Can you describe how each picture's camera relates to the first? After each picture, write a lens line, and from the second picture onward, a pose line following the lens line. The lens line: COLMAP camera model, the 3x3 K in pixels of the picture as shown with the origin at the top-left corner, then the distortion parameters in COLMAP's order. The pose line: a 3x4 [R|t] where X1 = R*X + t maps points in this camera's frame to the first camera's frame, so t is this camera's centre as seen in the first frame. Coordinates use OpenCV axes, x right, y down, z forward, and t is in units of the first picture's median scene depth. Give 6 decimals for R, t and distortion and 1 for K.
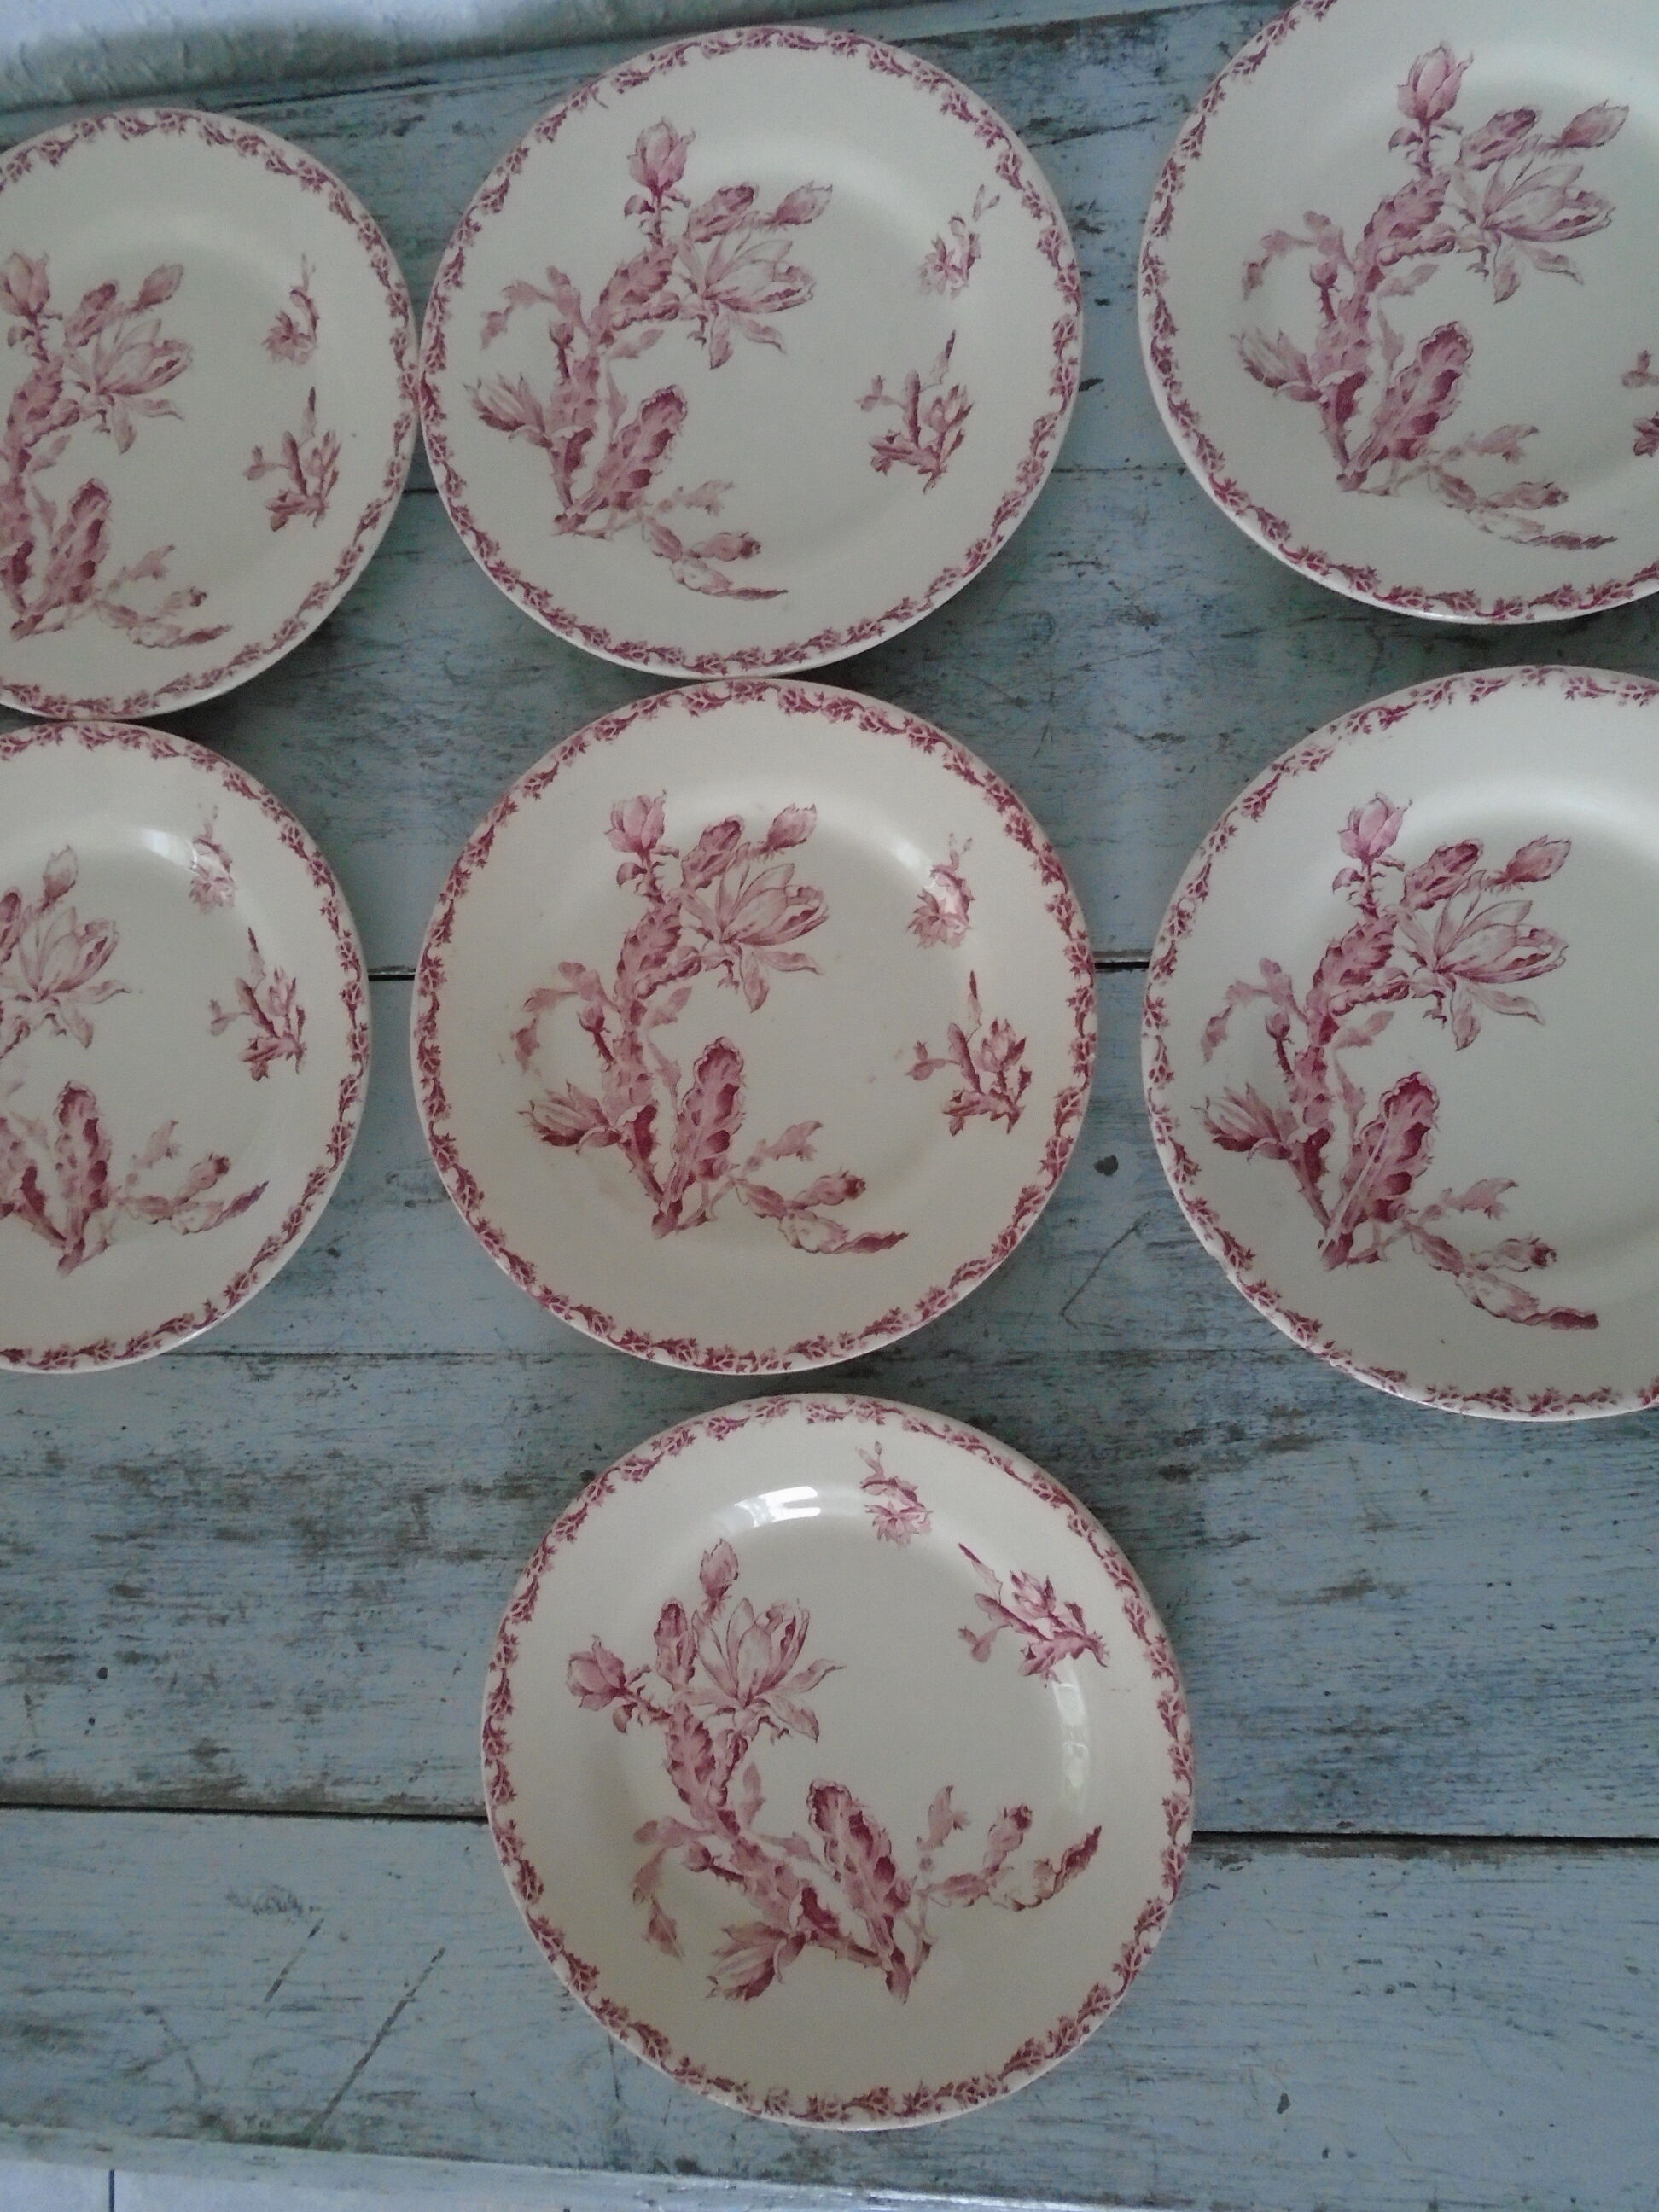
lens RADIAL K [[1714.6, 0, 819.8], [0, 1714.6, 1112.1], [0, 0, 1]] dist [-0.016740, 0.013789]
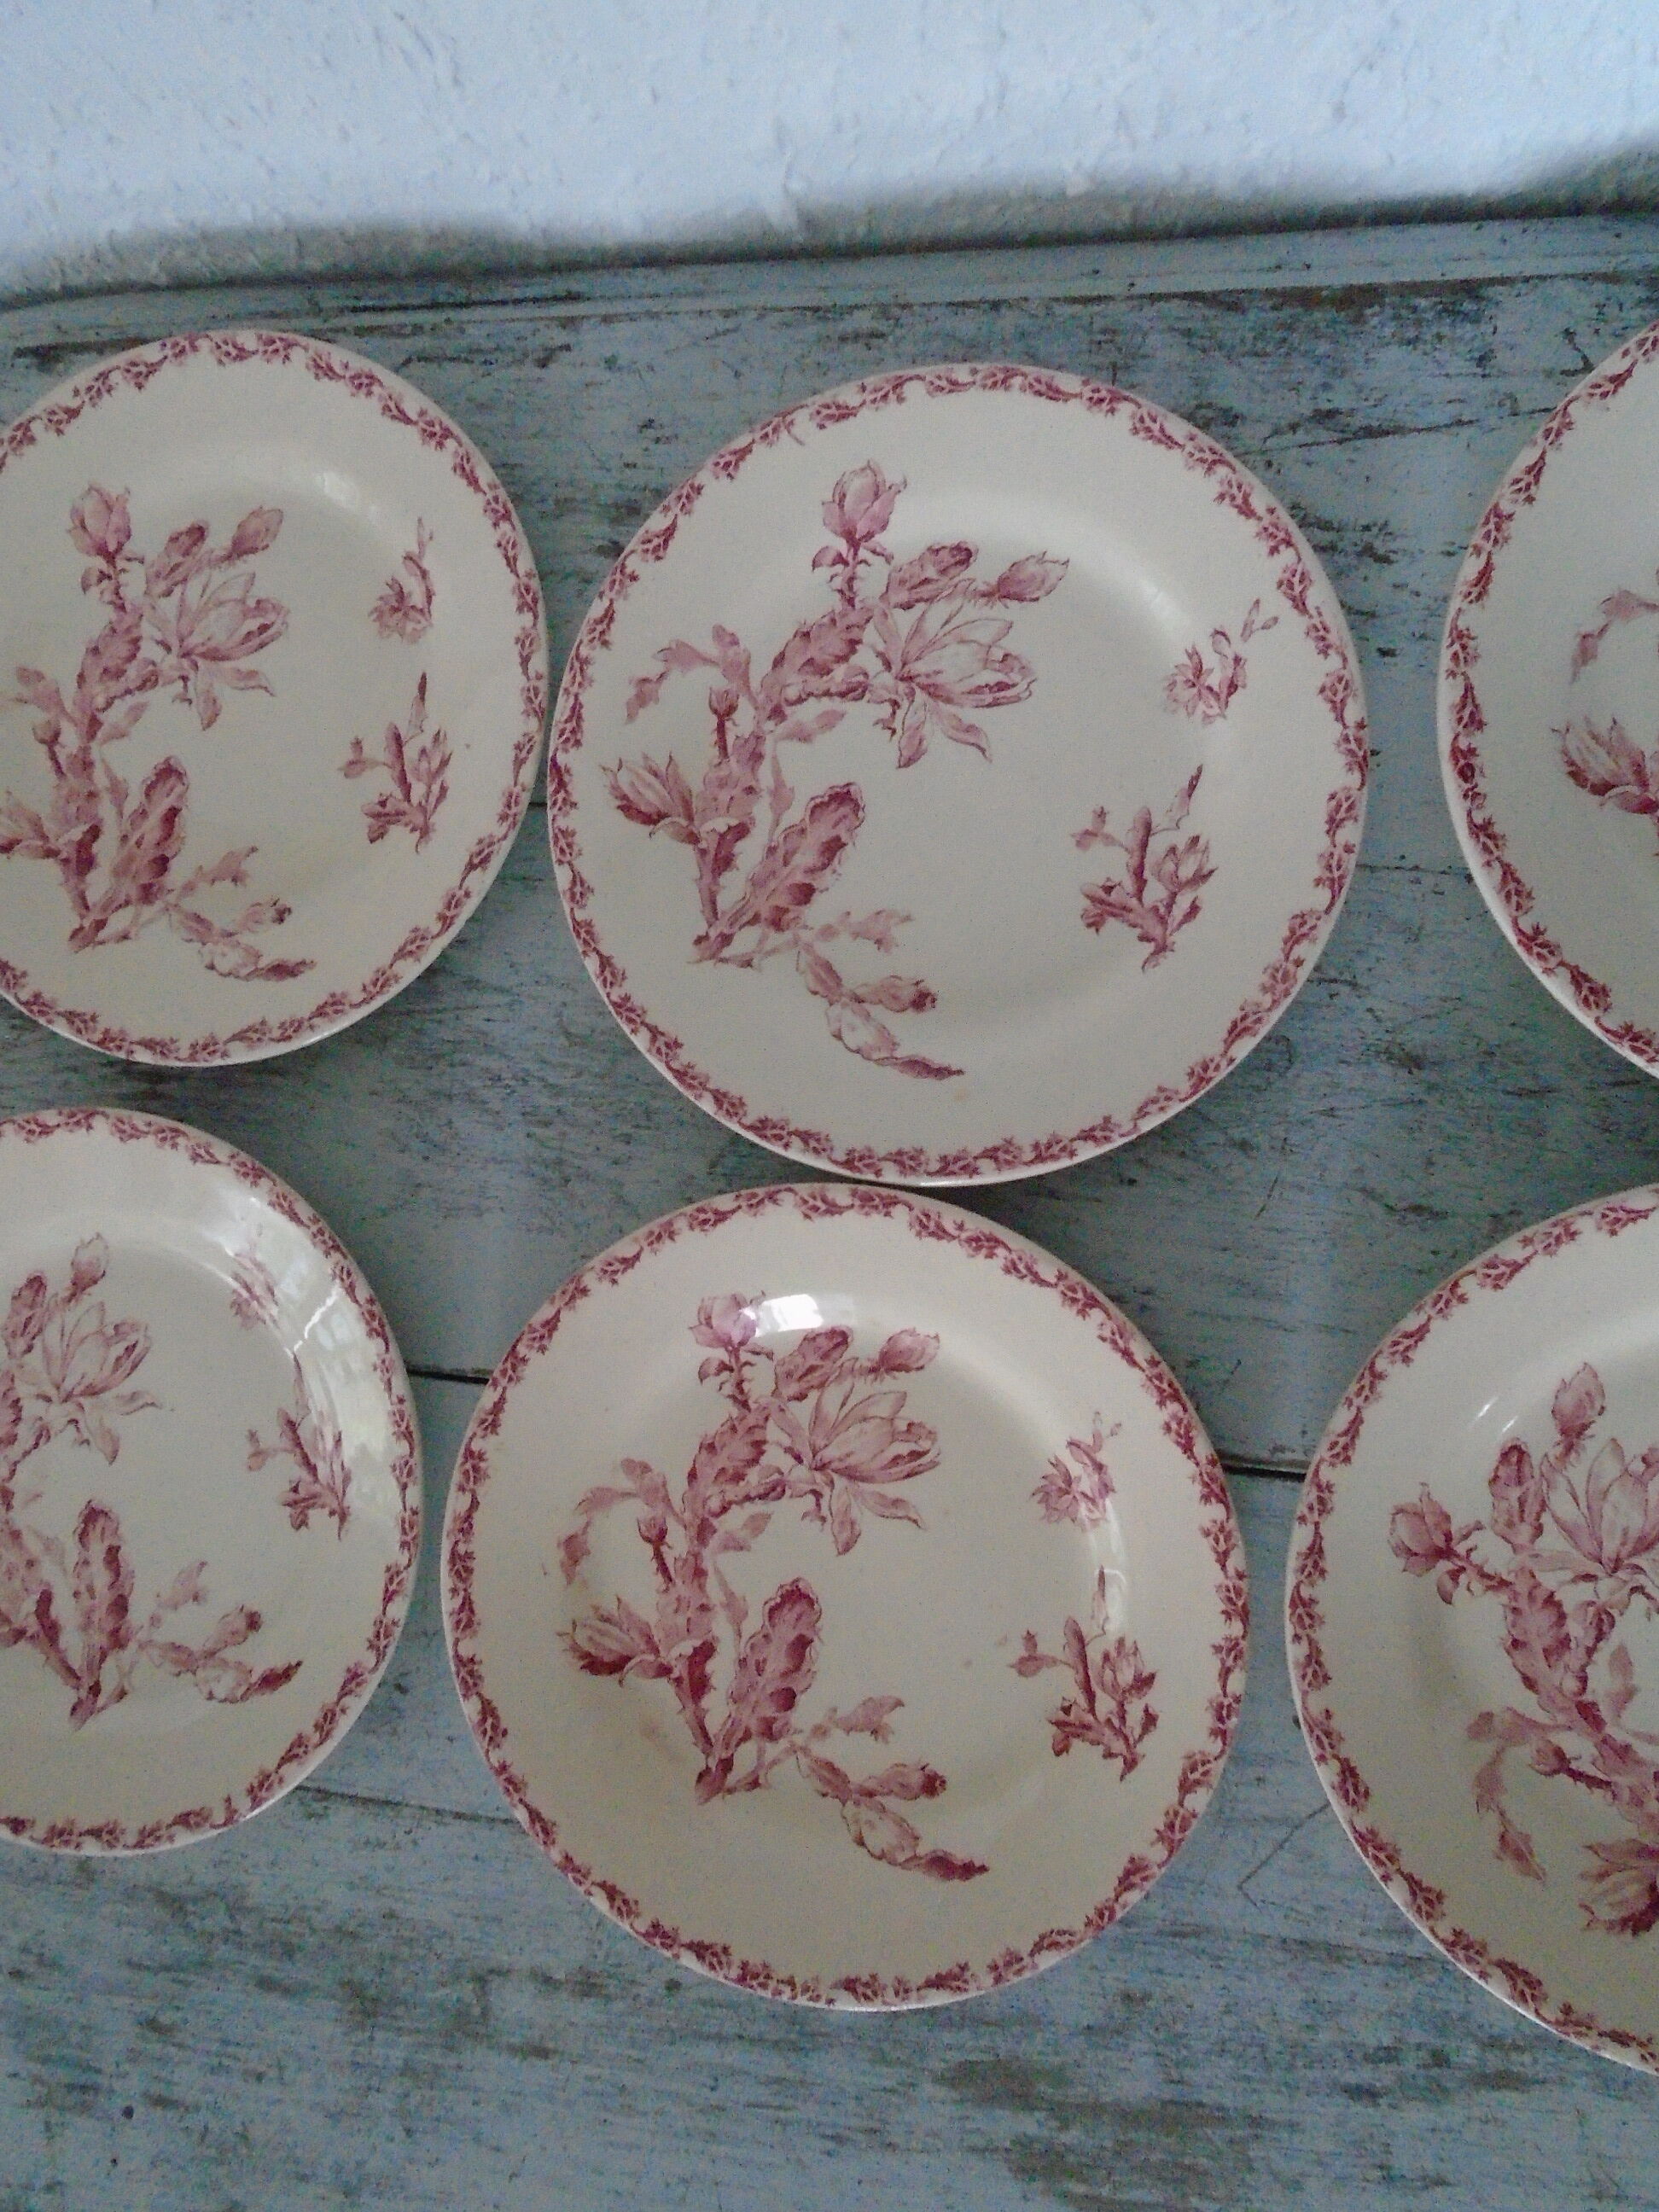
lens RADIAL K [[1714.6, 0, 819.8], [0, 1714.6, 1112.1], [0, 0, 1]] dist [-0.016740, 0.013789]
pose [[0.995884, 0.067045, -0.060993, -0.037707], [-0.063085, 0.995910, 0.064681, -0.294484], [0.065080, -0.060567, 0.996040, 0.165572]]
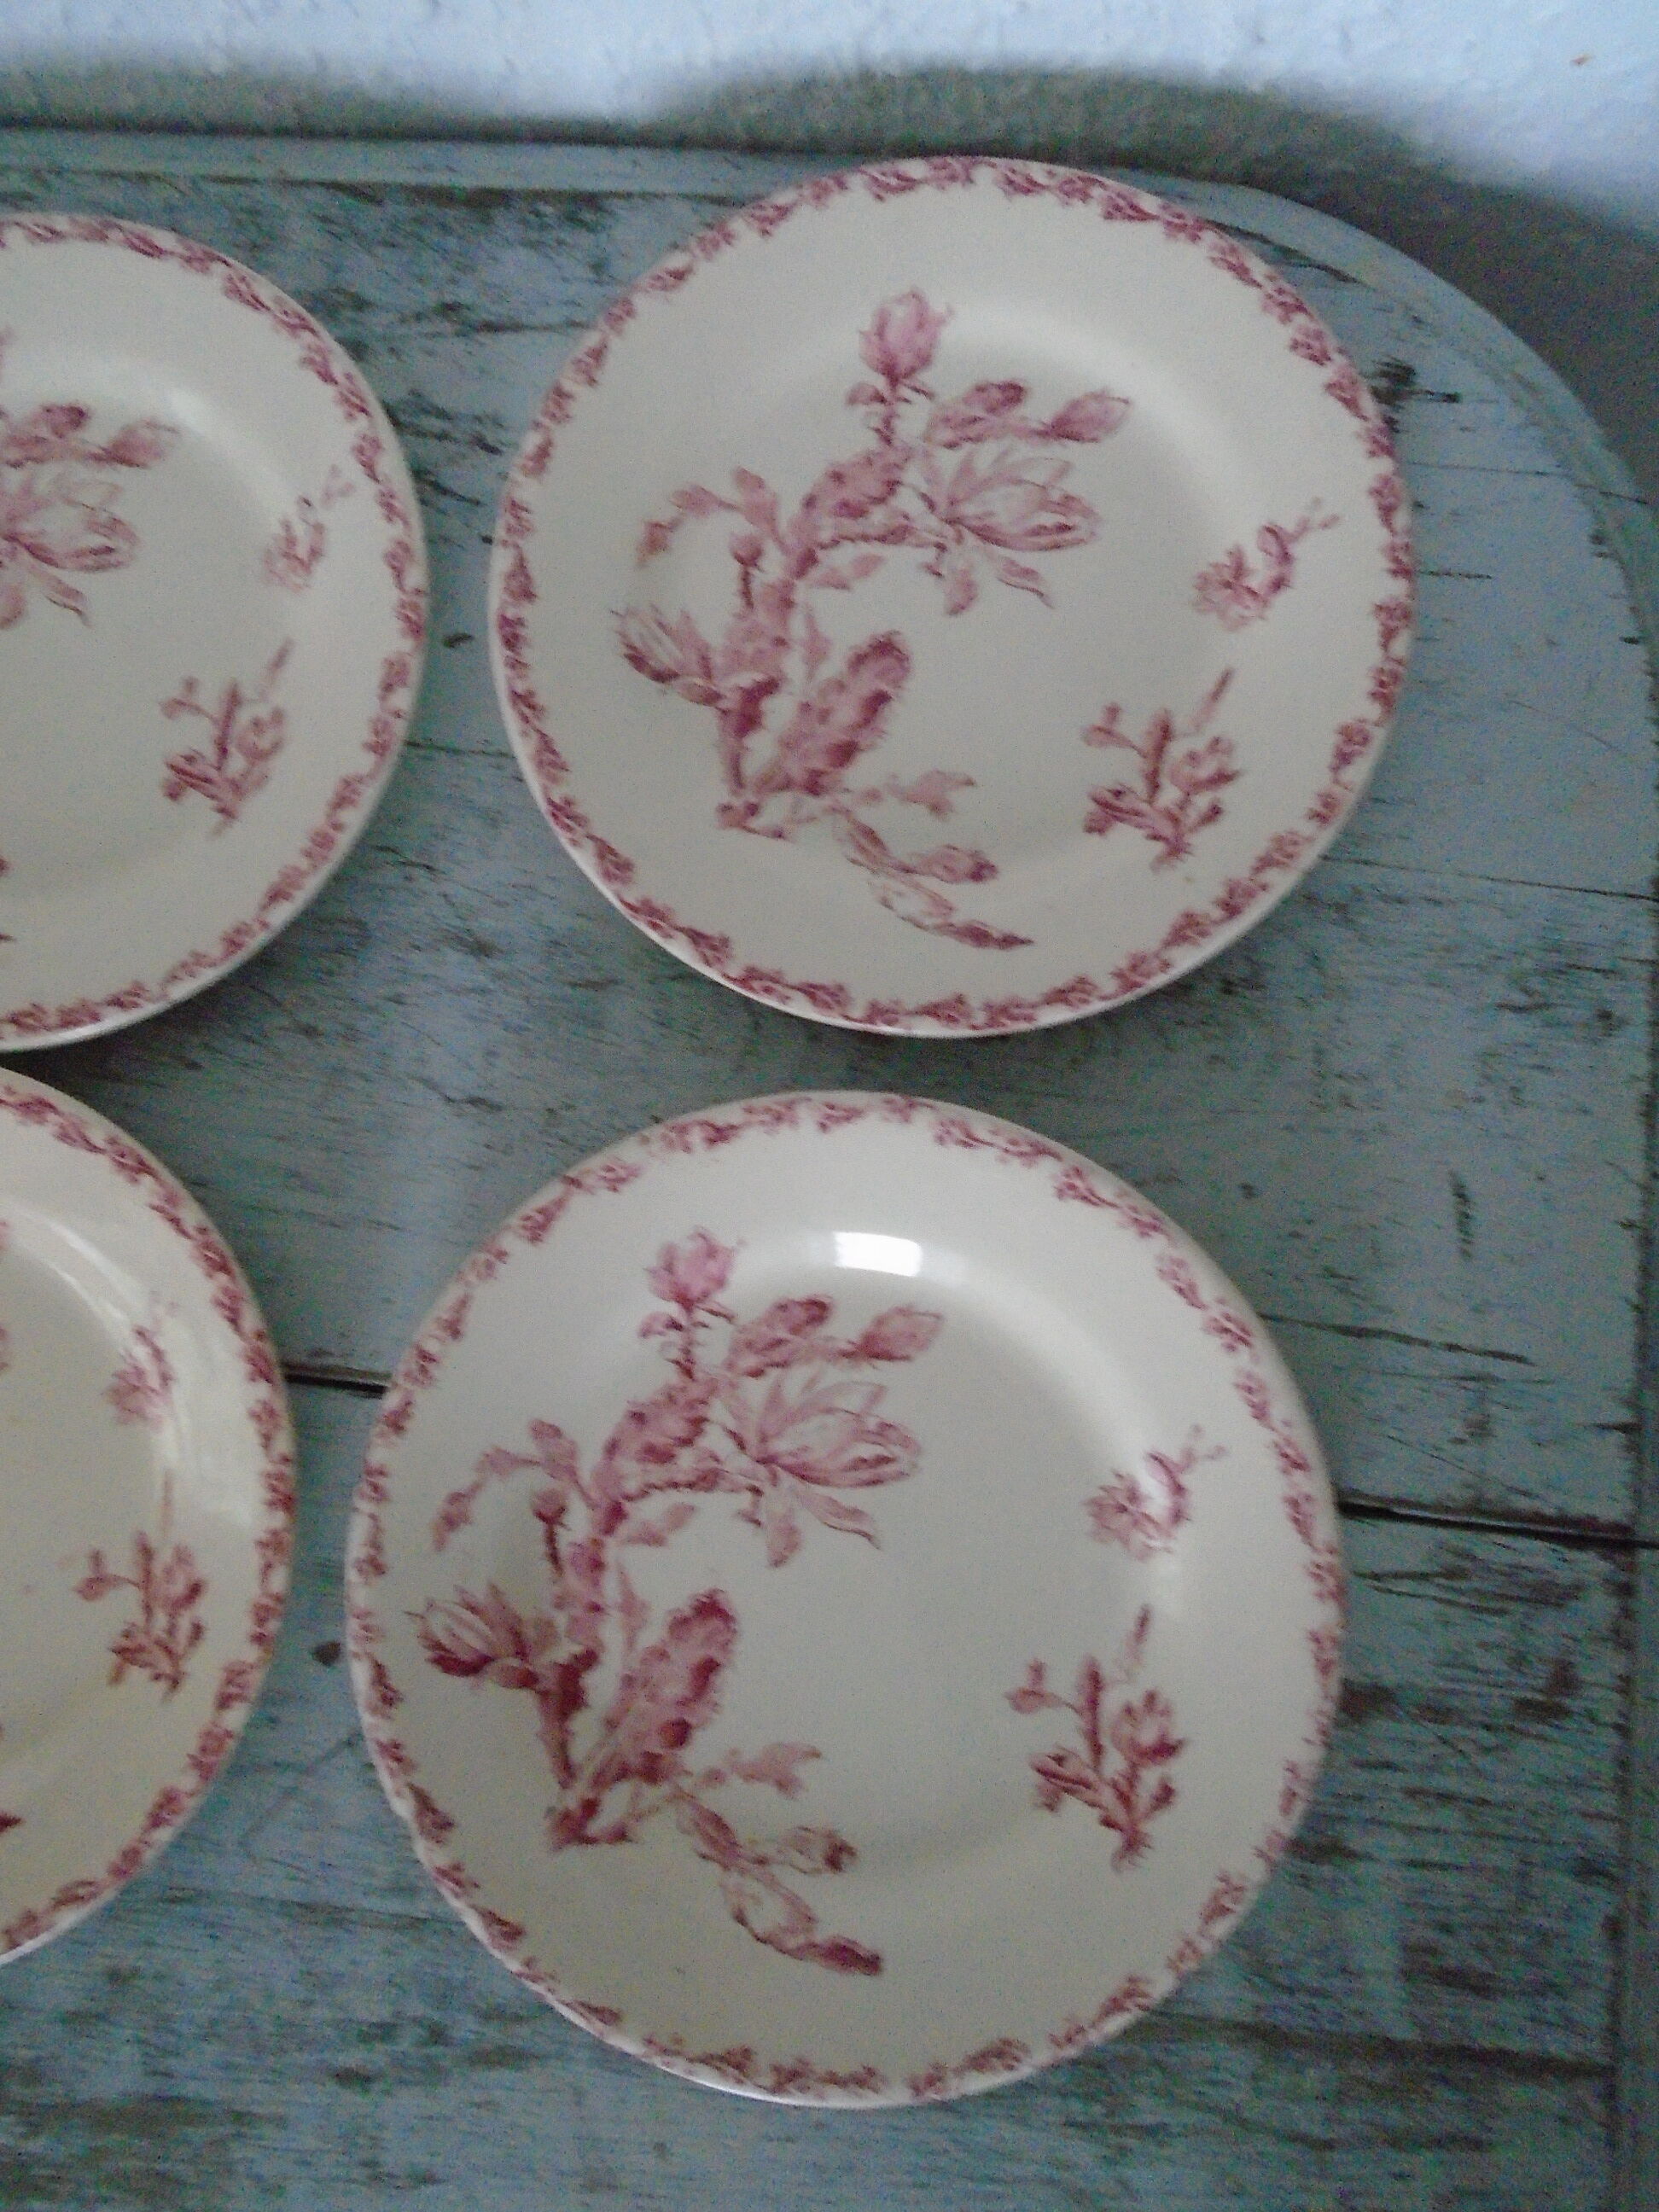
lens RADIAL K [[1723.7, 0, 829.5], [0, 1723.7, 1106.0], [0, 0, 1]] dist [-0.009681, 0.005651]
pose [[0.991234, 0.115821, 0.063566, 0.303398], [-0.113175, 0.992610, -0.043775, -0.196932], [-0.068166, 0.036197, 0.997017, 0.202691]]
